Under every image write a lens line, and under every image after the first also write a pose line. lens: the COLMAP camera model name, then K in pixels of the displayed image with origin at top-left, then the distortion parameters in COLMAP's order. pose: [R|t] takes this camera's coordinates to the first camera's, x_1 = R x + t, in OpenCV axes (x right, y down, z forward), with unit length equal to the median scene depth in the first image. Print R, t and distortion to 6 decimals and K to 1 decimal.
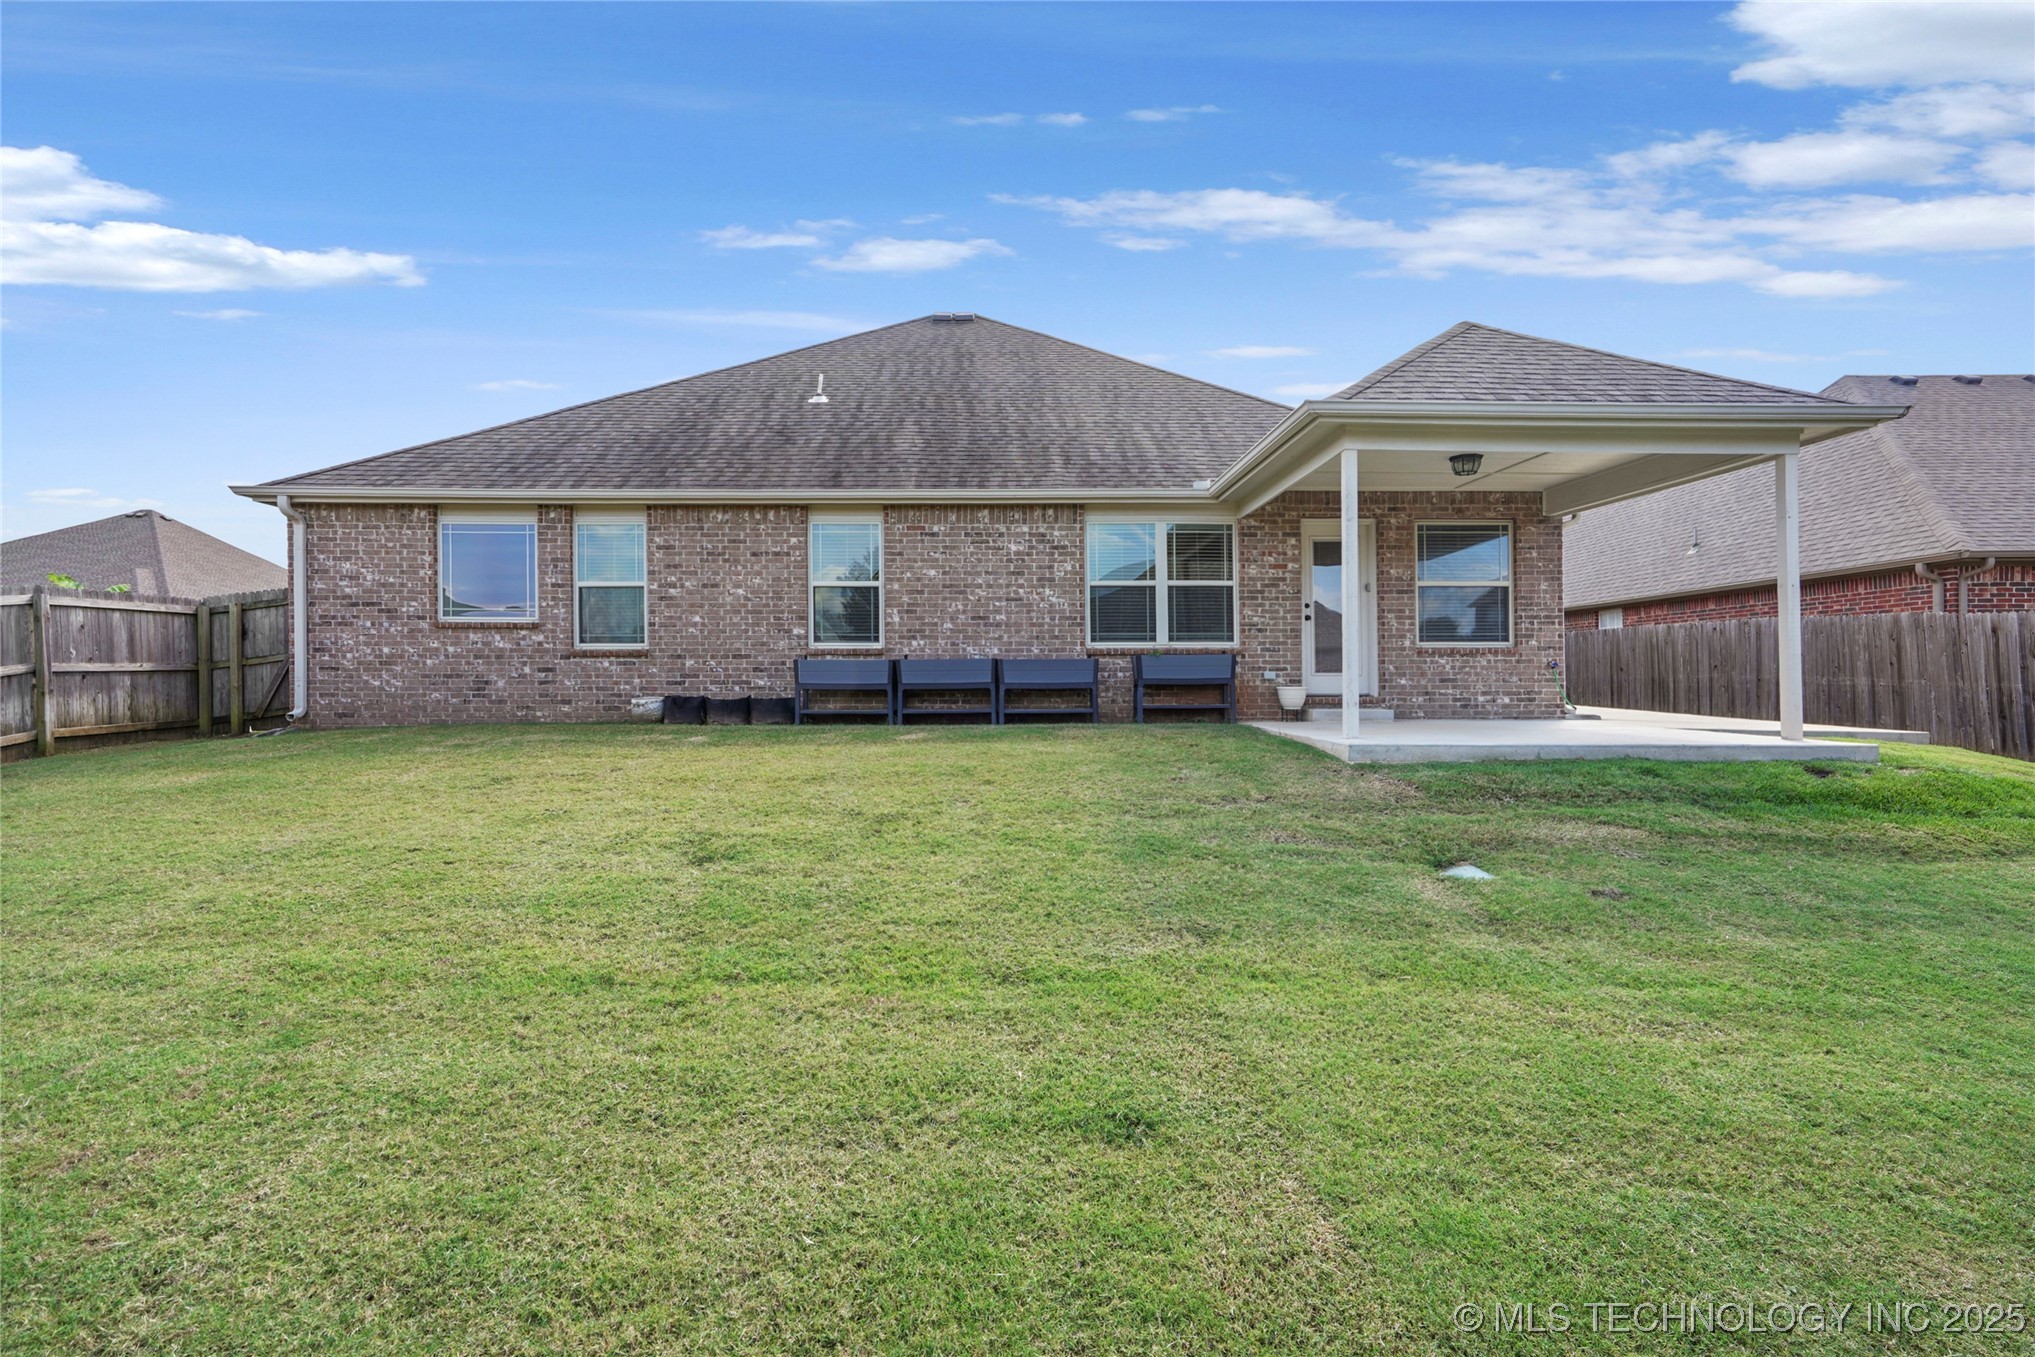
lens RADIAL K [[965.2, 0, 1021.0], [0, 965.2, 694.0], [0, 0, 1]] dist [-0.001221, 0.008979]
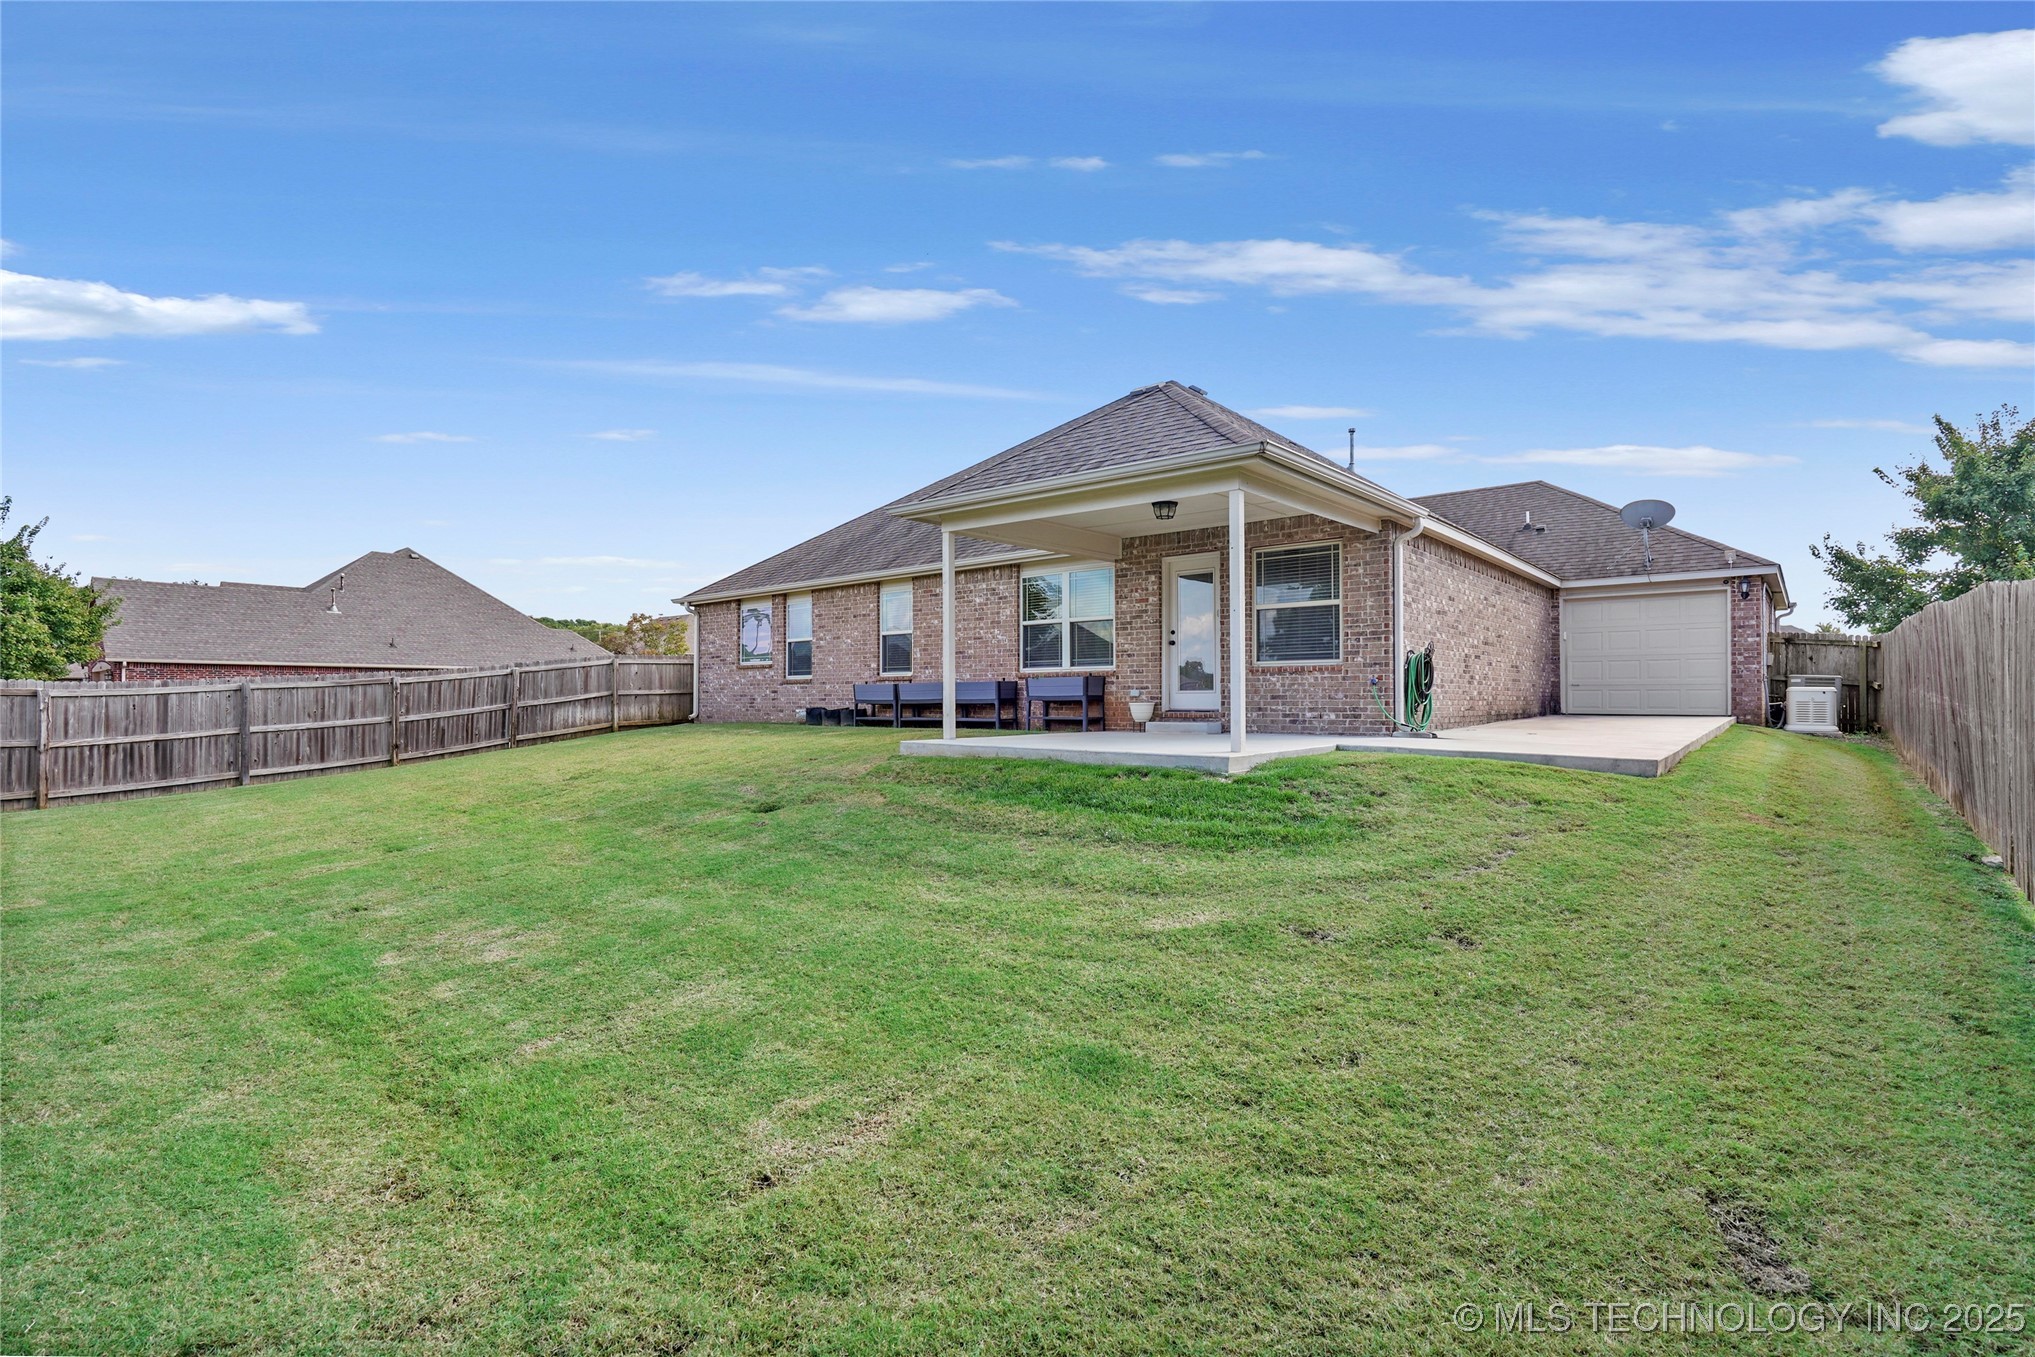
lens RADIAL K [[965.2, 0, 1021.0], [0, 965.2, 694.0], [0, 0, 1]] dist [-0.001221, 0.008979]
pose [[0.749945, -0.003841, -0.661489, 0.939089], [-0.005931, 0.999904, -0.012530, -0.002657], [0.661474, 0.013320, 0.749850, 0.021071]]
